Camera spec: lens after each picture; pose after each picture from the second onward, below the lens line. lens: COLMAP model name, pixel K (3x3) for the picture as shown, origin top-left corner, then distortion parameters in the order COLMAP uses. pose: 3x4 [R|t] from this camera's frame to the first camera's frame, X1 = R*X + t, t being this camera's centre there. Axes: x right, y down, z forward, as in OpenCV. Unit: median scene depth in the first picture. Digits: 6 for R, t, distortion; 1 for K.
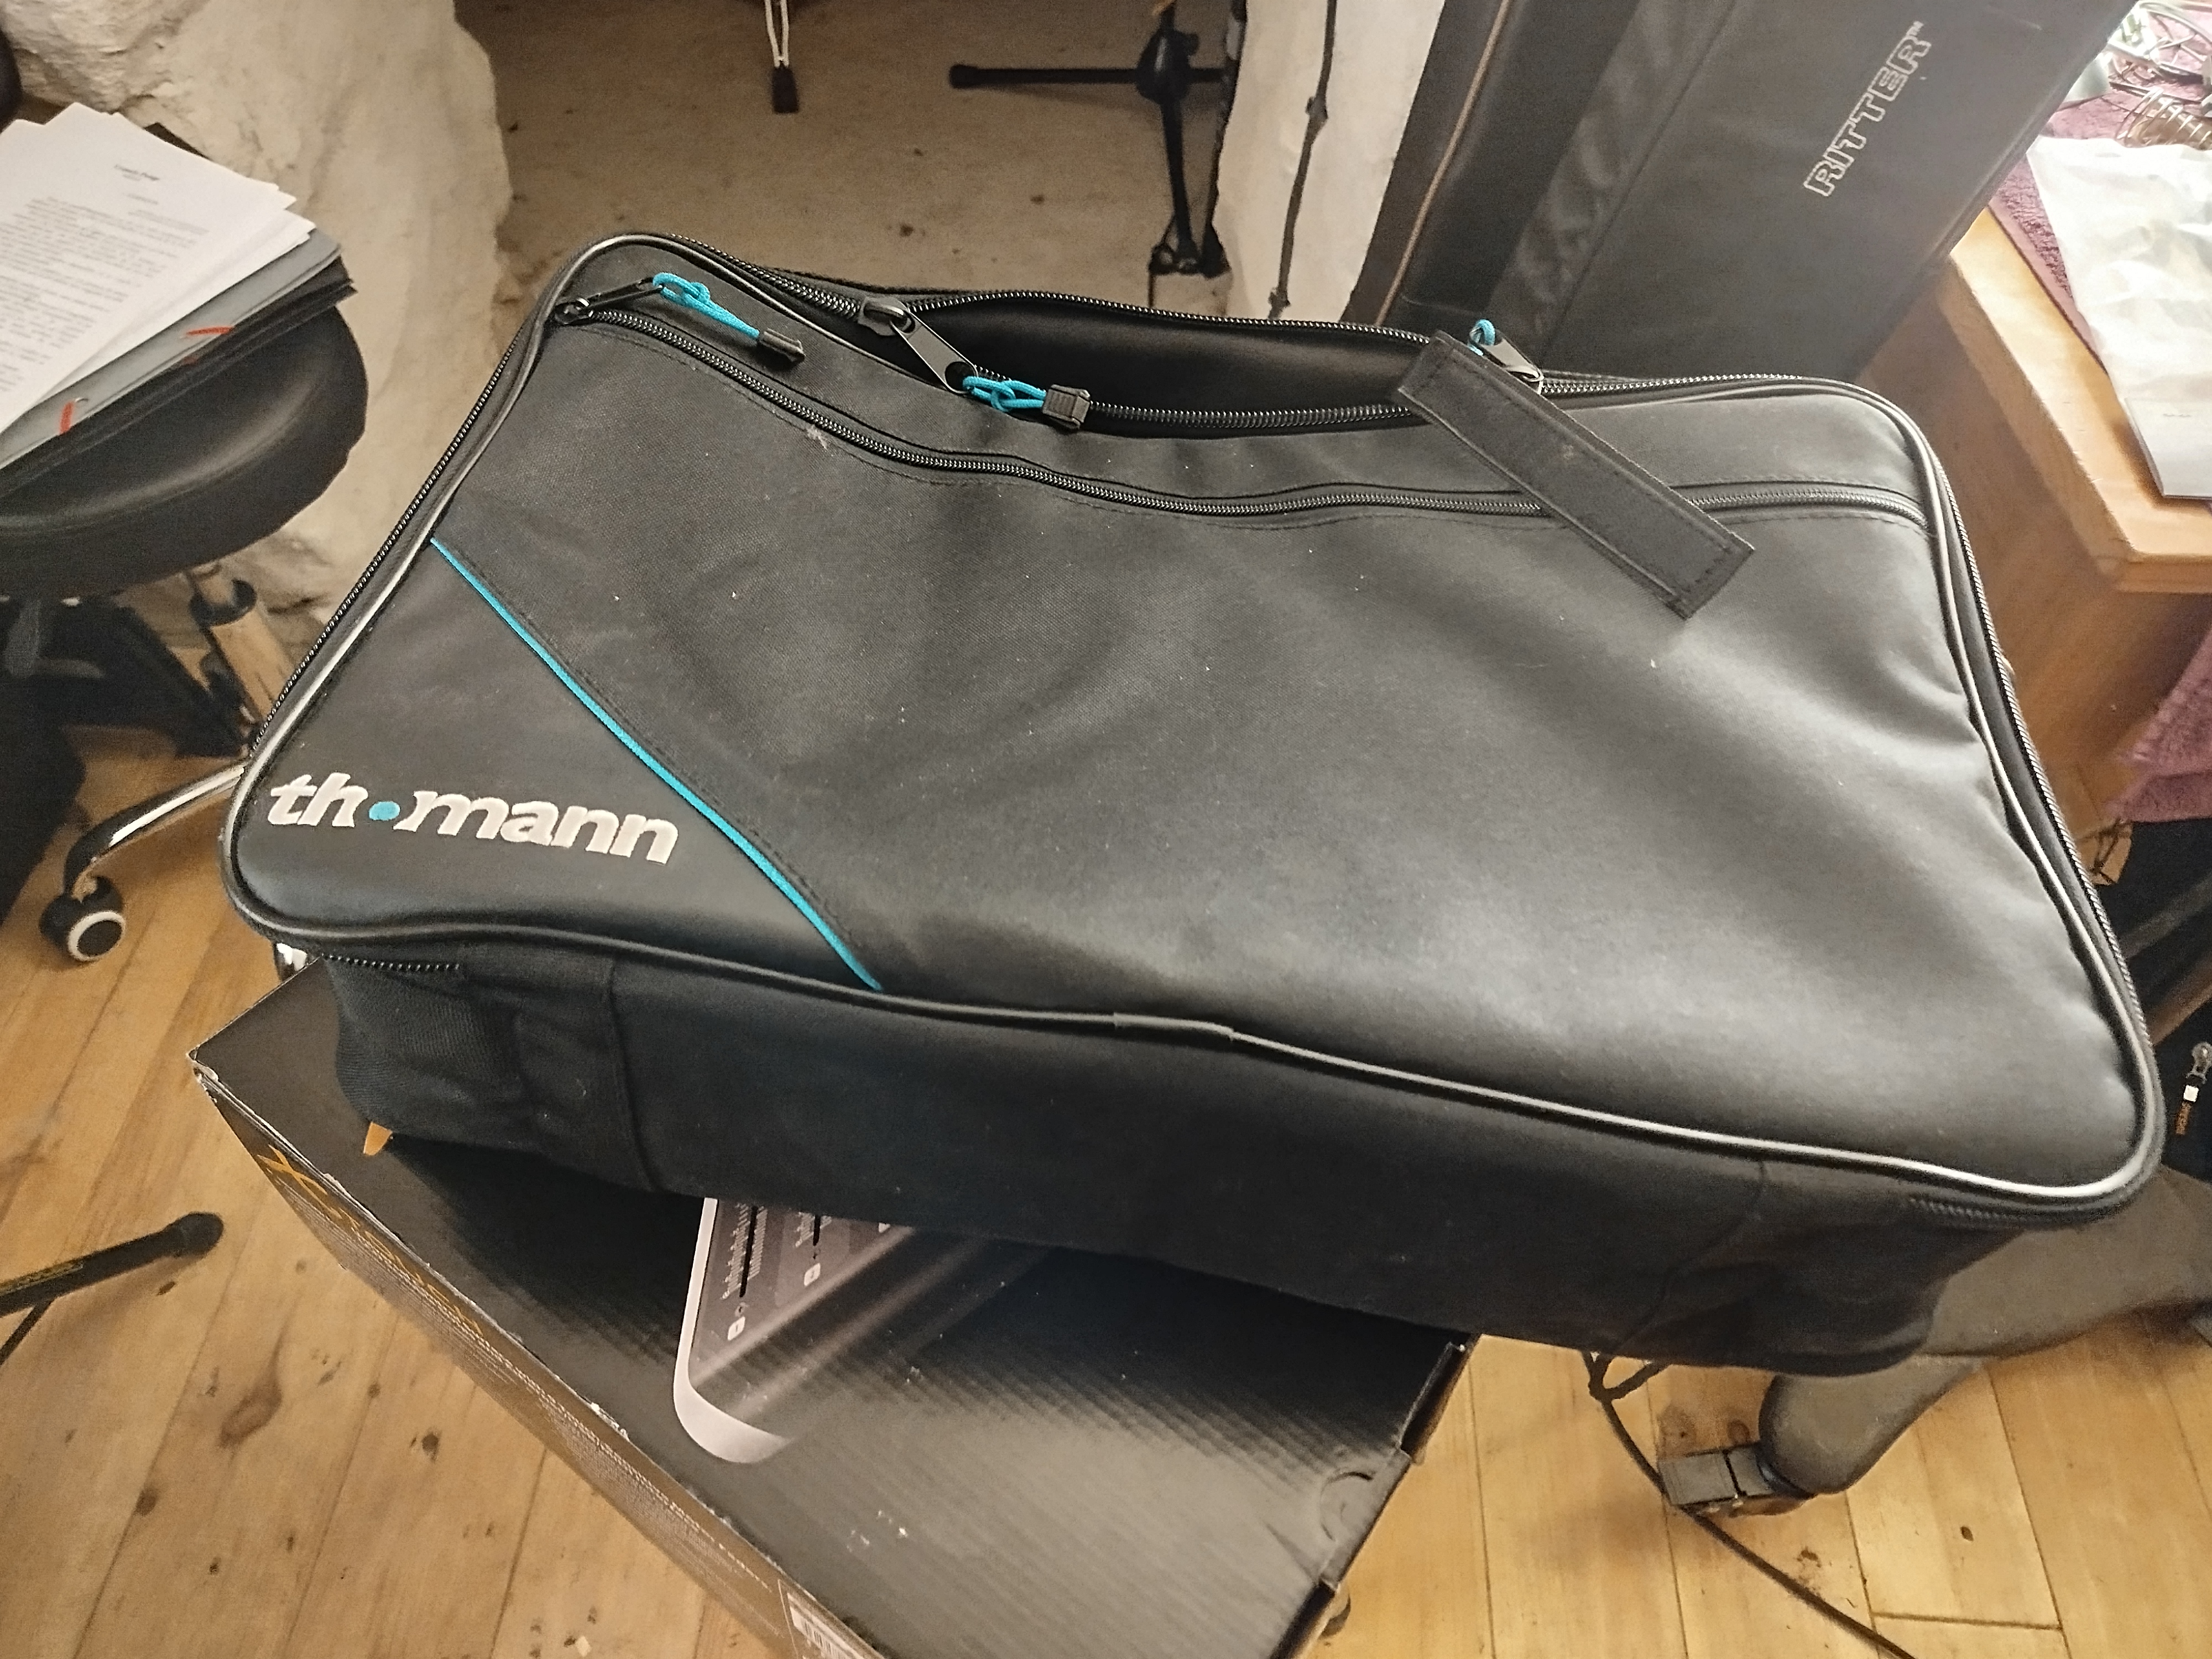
lens RADIAL K [[1547.9, 0, 1115.1], [0, 1547.9, 849.7], [0, 0, 1]] dist [0.001497, 0.000978]
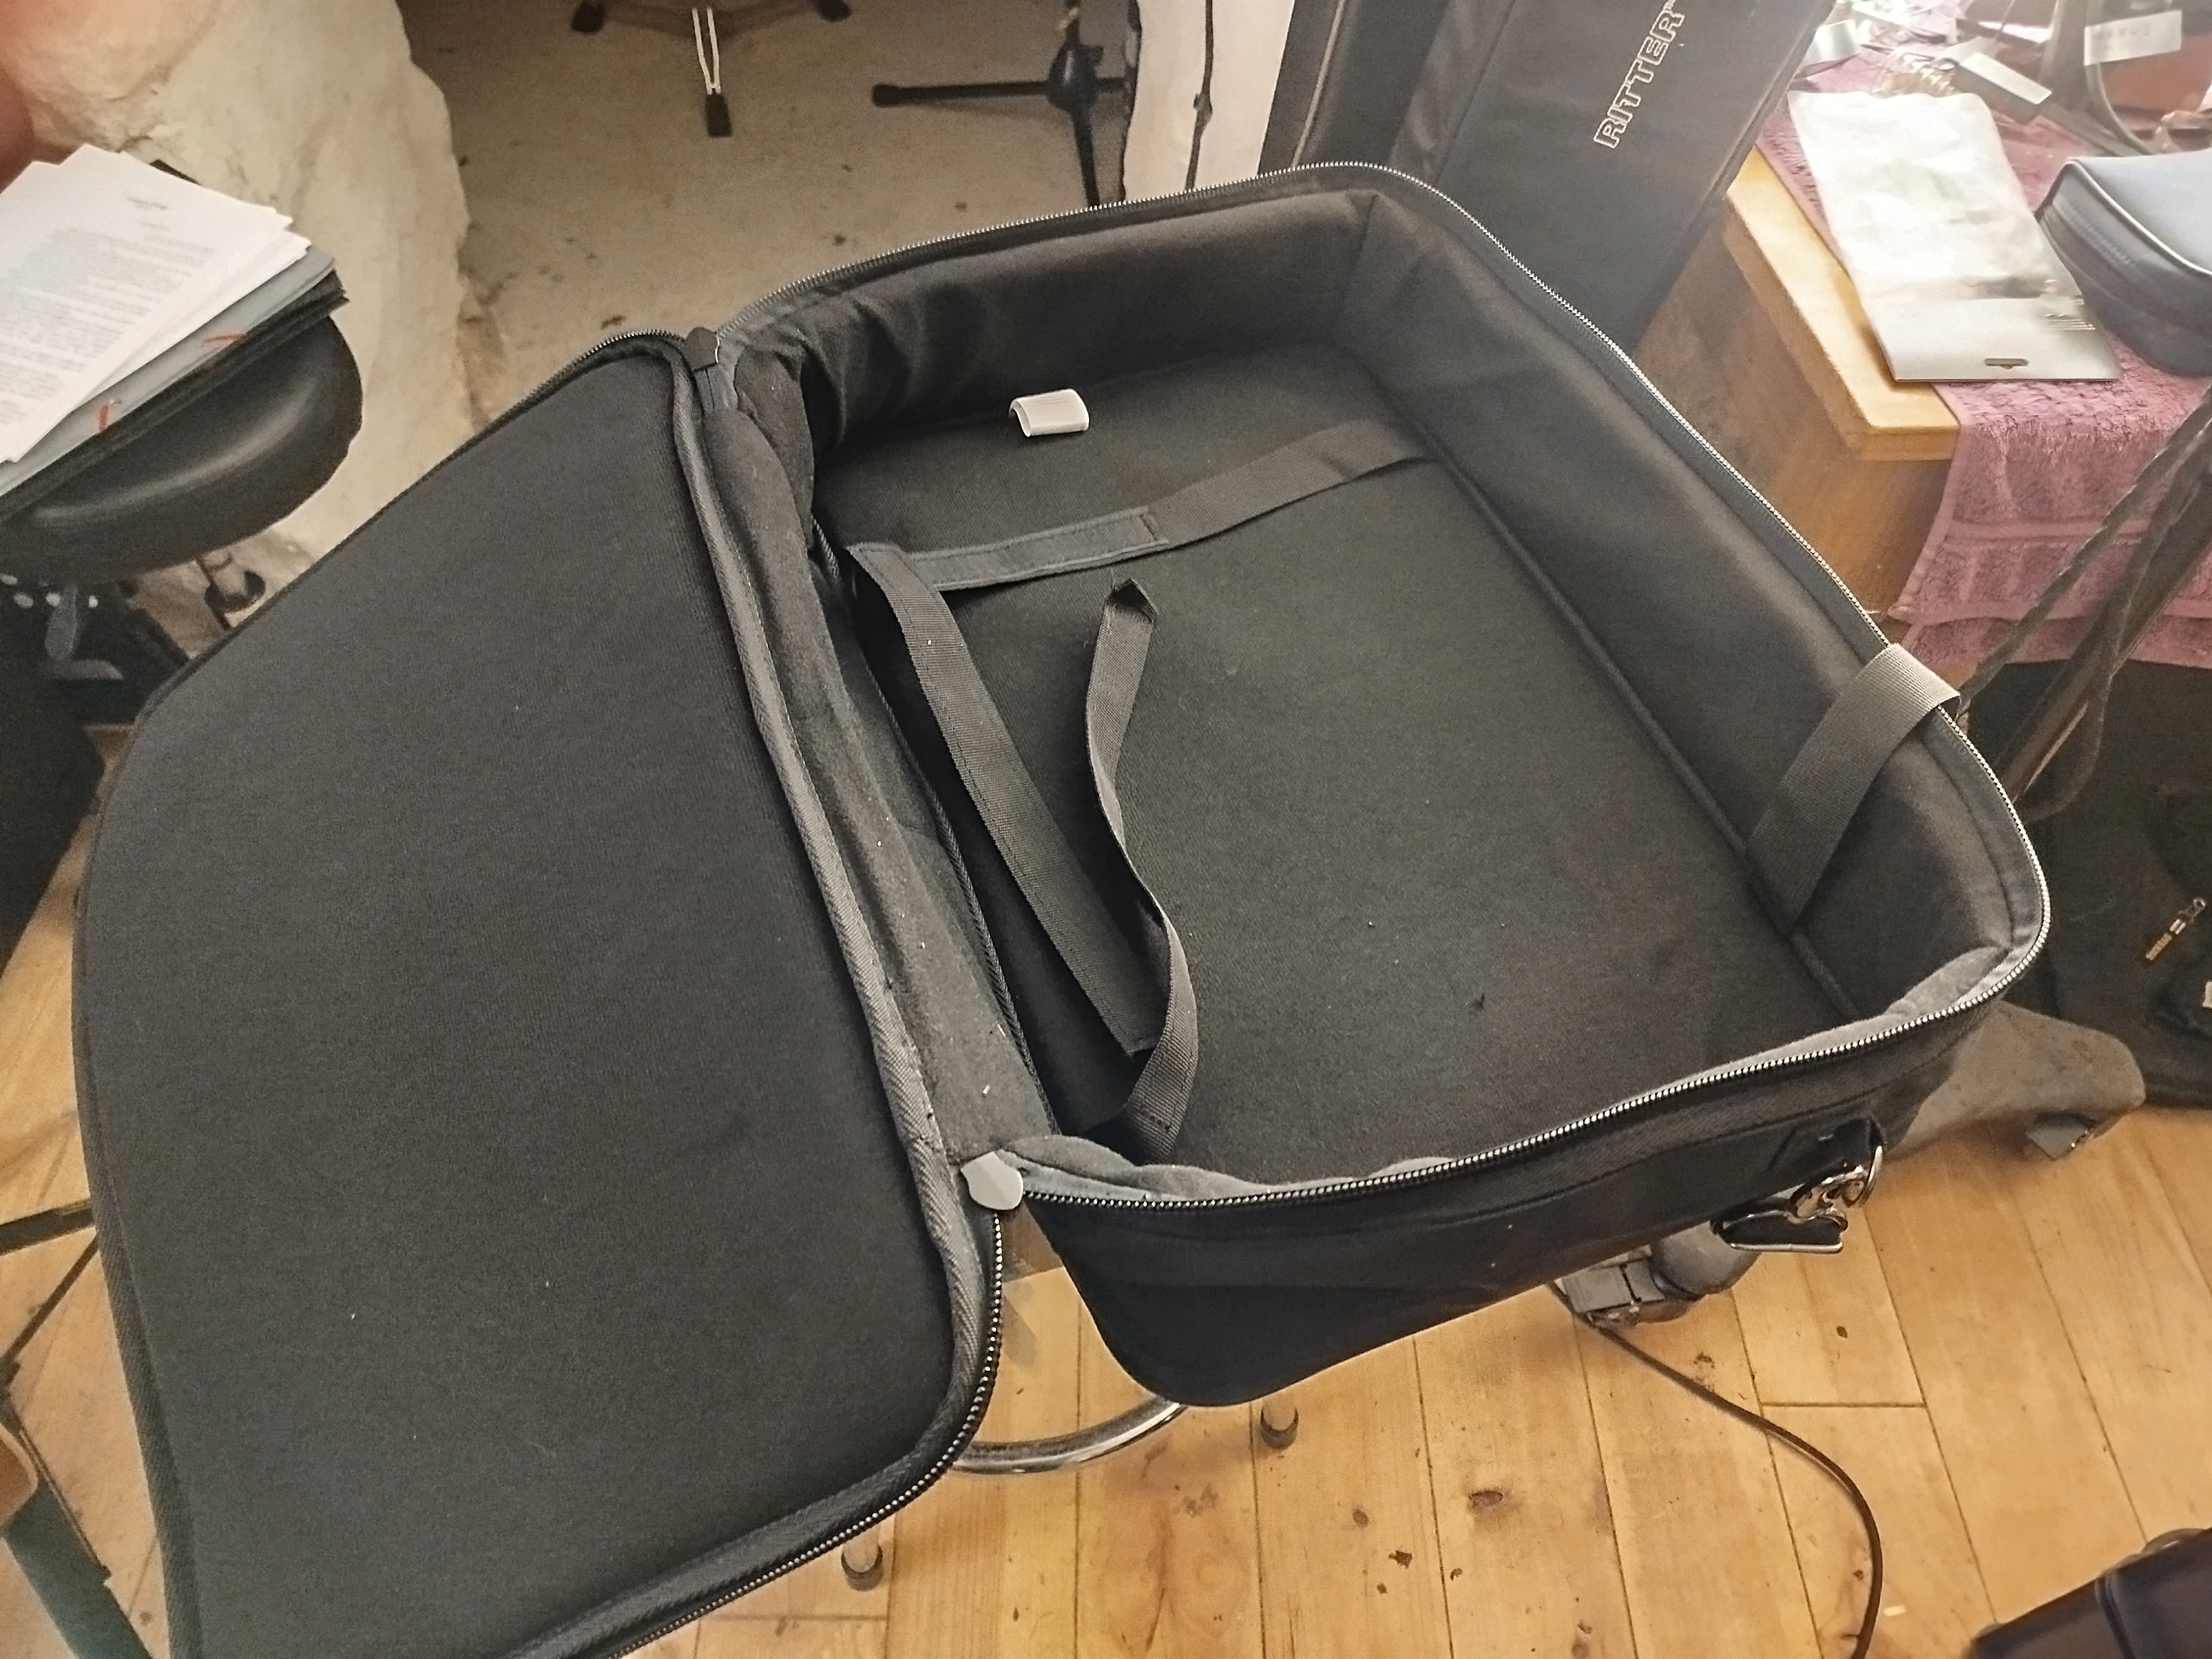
lens RADIAL K [[1549.1, 0, 1118.0], [0, 1549.1, 858.0], [0, 0, 1]] dist [-0.000580, 0.003671]
pose [[0.998233, -0.055042, 0.022374, 0.016778], [0.055203, 0.998453, -0.006665, 0.075427], [-0.021973, 0.007888, 0.999727, -0.121233]]
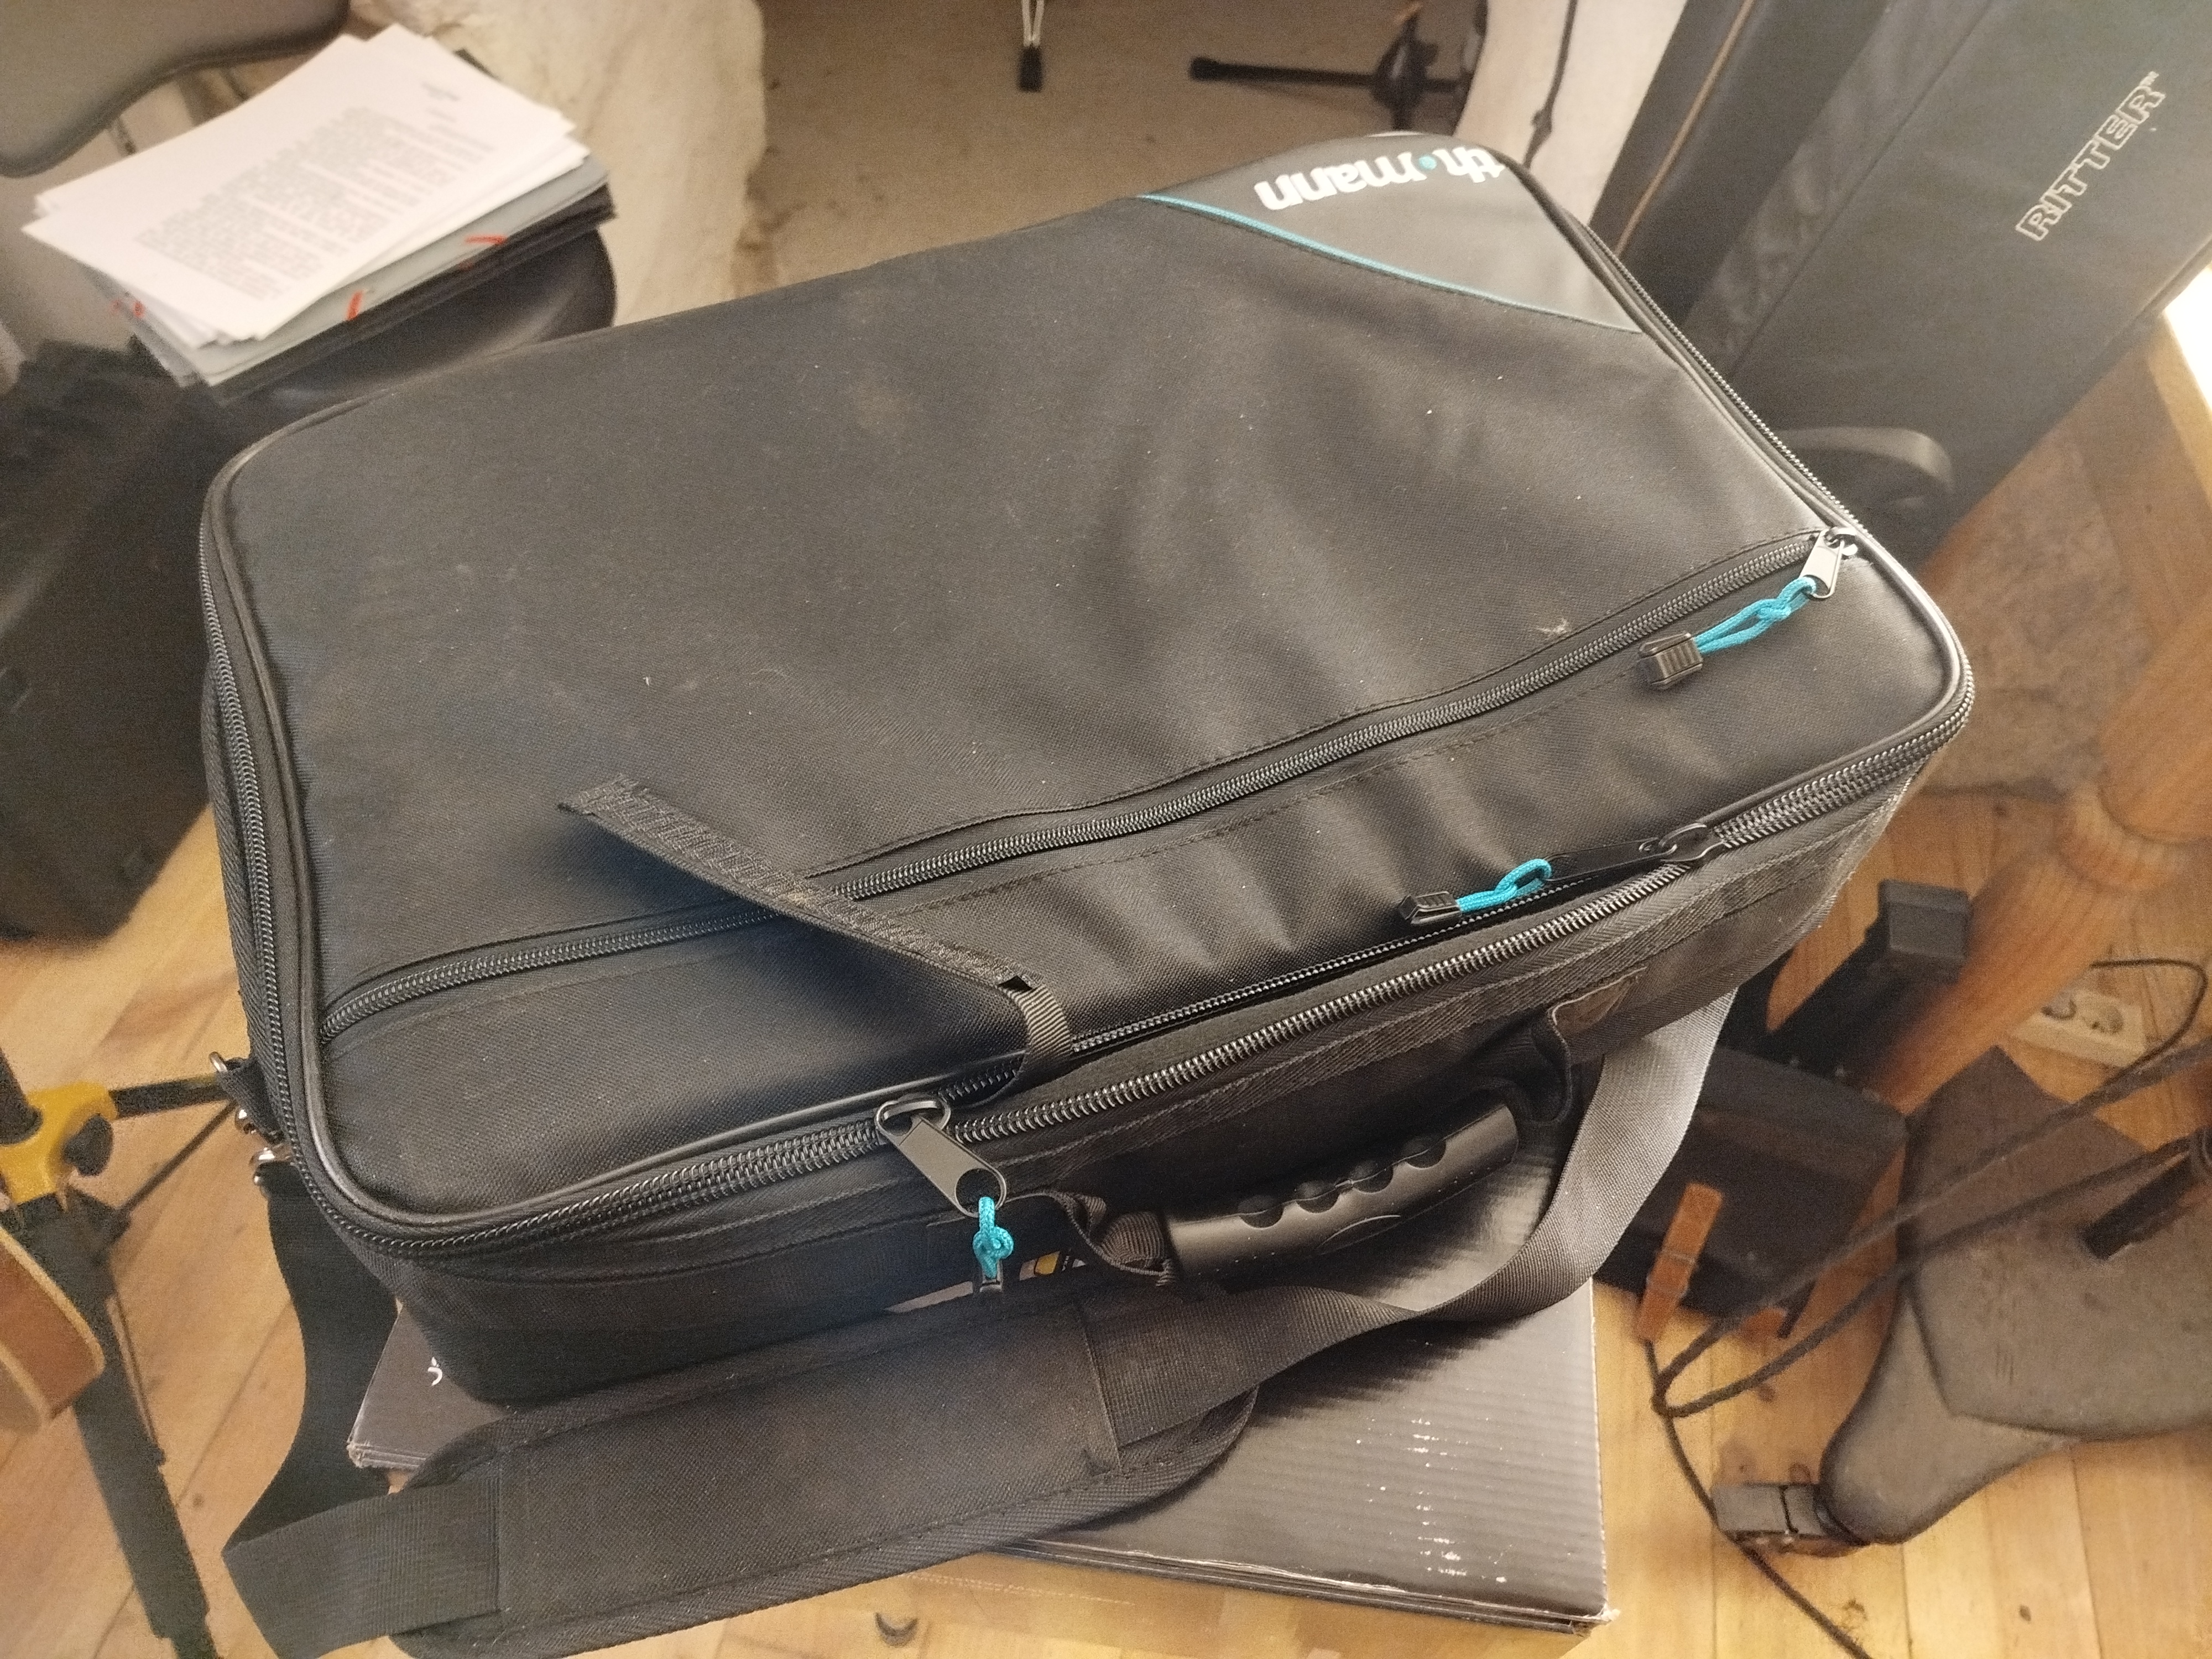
lens RADIAL K [[1531.8, 0, 1110.2], [0, 1531.8, 850.3], [0, 0, 1]] dist [-0.001401, -0.000315]
pose [[0.987287, 0.125850, -0.097089, 0.008945], [-0.125562, 0.992044, 0.009087, 0.024510], [0.097460, 0.003219, 0.995234, -0.028167]]
